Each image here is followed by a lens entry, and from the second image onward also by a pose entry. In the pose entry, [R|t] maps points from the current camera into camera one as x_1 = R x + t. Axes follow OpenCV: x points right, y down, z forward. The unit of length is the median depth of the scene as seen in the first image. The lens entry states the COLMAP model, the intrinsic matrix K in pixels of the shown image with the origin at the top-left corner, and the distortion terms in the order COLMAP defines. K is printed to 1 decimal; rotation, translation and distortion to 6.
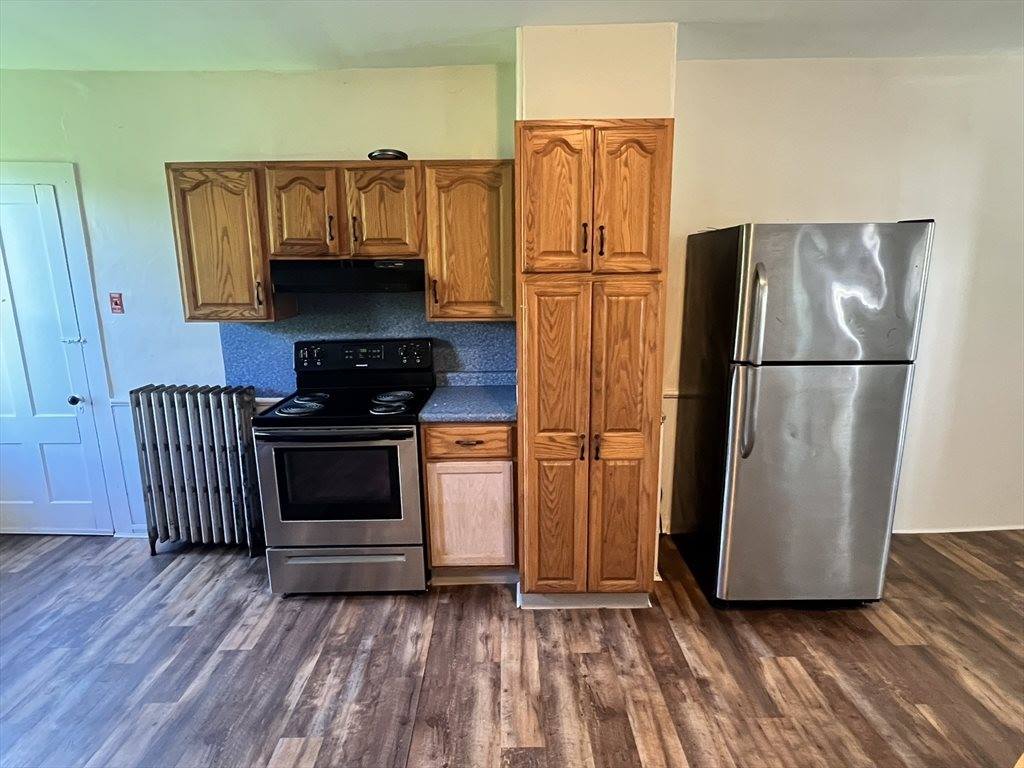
lens RADIAL K [[569.6, 0, 507.5], [0, 569.6, 383.7], [0, 0, 1]] dist [-0.003741, 0.001326]
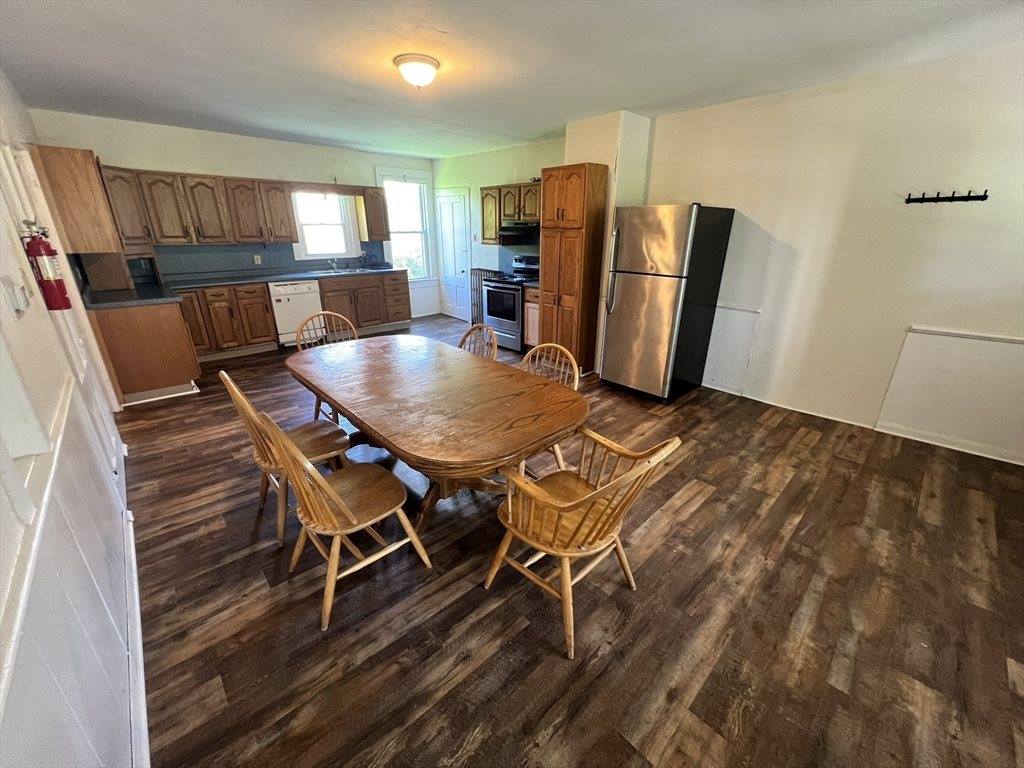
lens RADIAL K [[407.8, 0, 513.1], [0, 407.8, 382.8], [0, 0, 1]] dist [-0.003108, 0.000496]
pose [[0.683756, 0.272484, -0.676927, 1.255867], [-0.160740, 0.961121, 0.224519, 0.083802], [0.711786, -0.044707, 0.700972, -0.410390]]
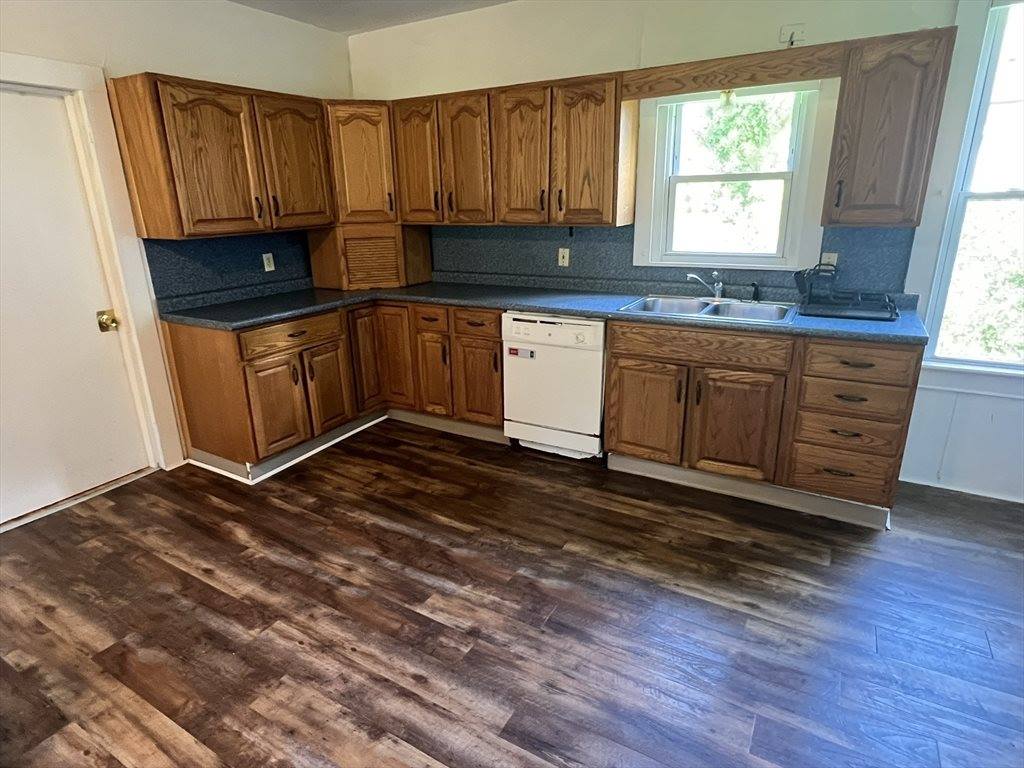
lens RADIAL K [[569.6, 0, 507.5], [0, 569.6, 384.6], [0, 0, 1]] dist [-0.003741, 0.001326]
pose [[-0.507708, 0.292041, -0.810522, 0.046511], [-0.148614, 0.897003, 0.416293, -0.125927], [0.848615, 0.331810, -0.412014, 0.721961]]
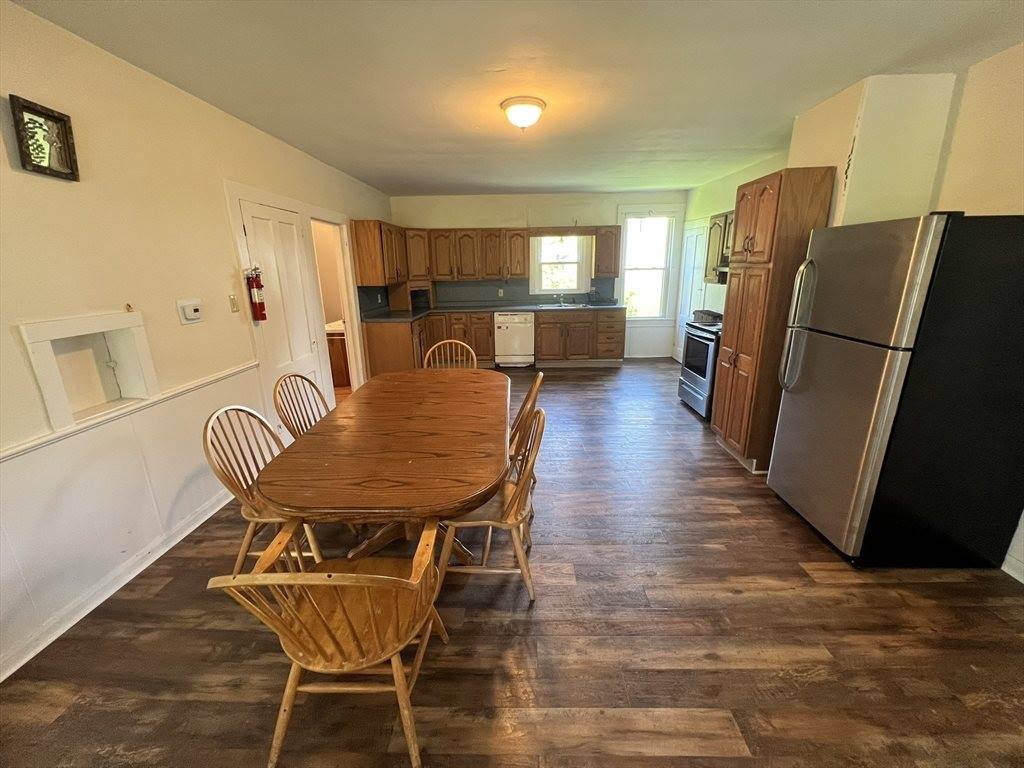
lens RADIAL K [[407.8, 0, 511.1], [0, 407.8, 383.3], [0, 0, 1]] dist [-0.003108, 0.000496]
pose [[-0.023191, 0.287263, -0.957571, 1.353563], [-0.188426, 0.939406, 0.286378, -0.054776], [0.981814, 0.187072, 0.032342, 0.242068]]
